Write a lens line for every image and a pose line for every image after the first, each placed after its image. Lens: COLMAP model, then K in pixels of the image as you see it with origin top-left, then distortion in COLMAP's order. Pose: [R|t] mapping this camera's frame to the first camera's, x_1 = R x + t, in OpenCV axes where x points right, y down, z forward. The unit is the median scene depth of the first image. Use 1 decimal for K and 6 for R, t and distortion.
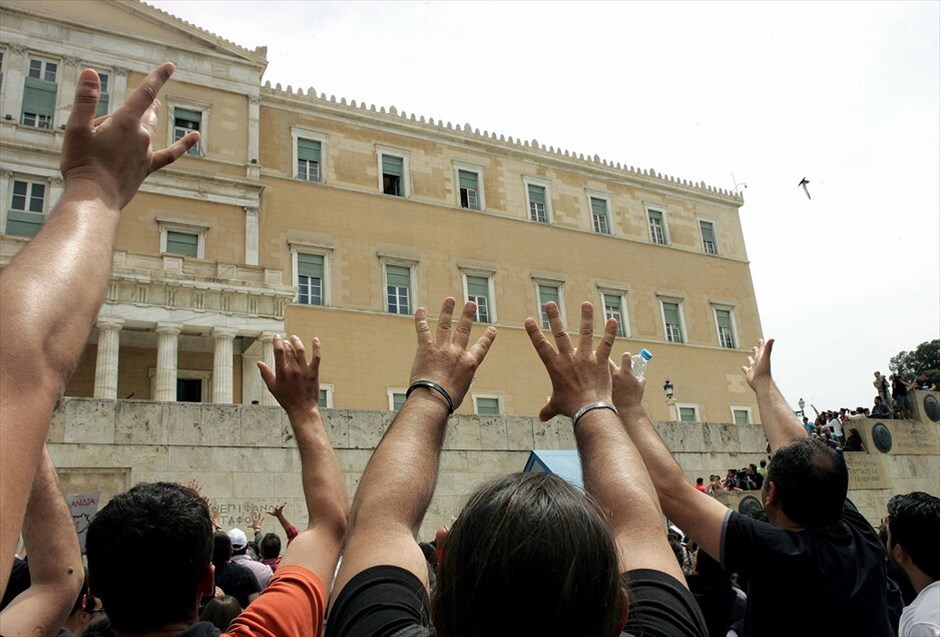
lens RADIAL K [[816.7, 0, 473.0], [0, 816.7, 321.5], [0, 0, 1]] dist [-0.056891, 0.012403]
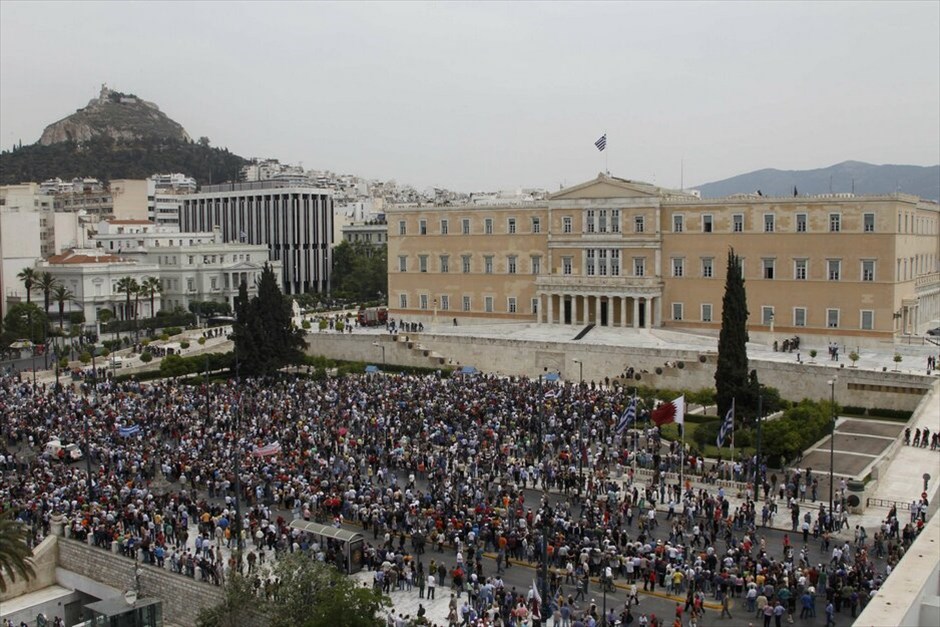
lens RADIAL K [[927.5, 0, 469.9], [0, 927.5, 313.3], [0, 0, 1]] dist [-0.016191, 0.000000]
pose [[0.430350, 0.124179, -0.894080, 2.582677], [0.255420, 0.933259, 0.252563, -0.965253], [0.865771, -0.337056, 0.369910, -1.022897]]
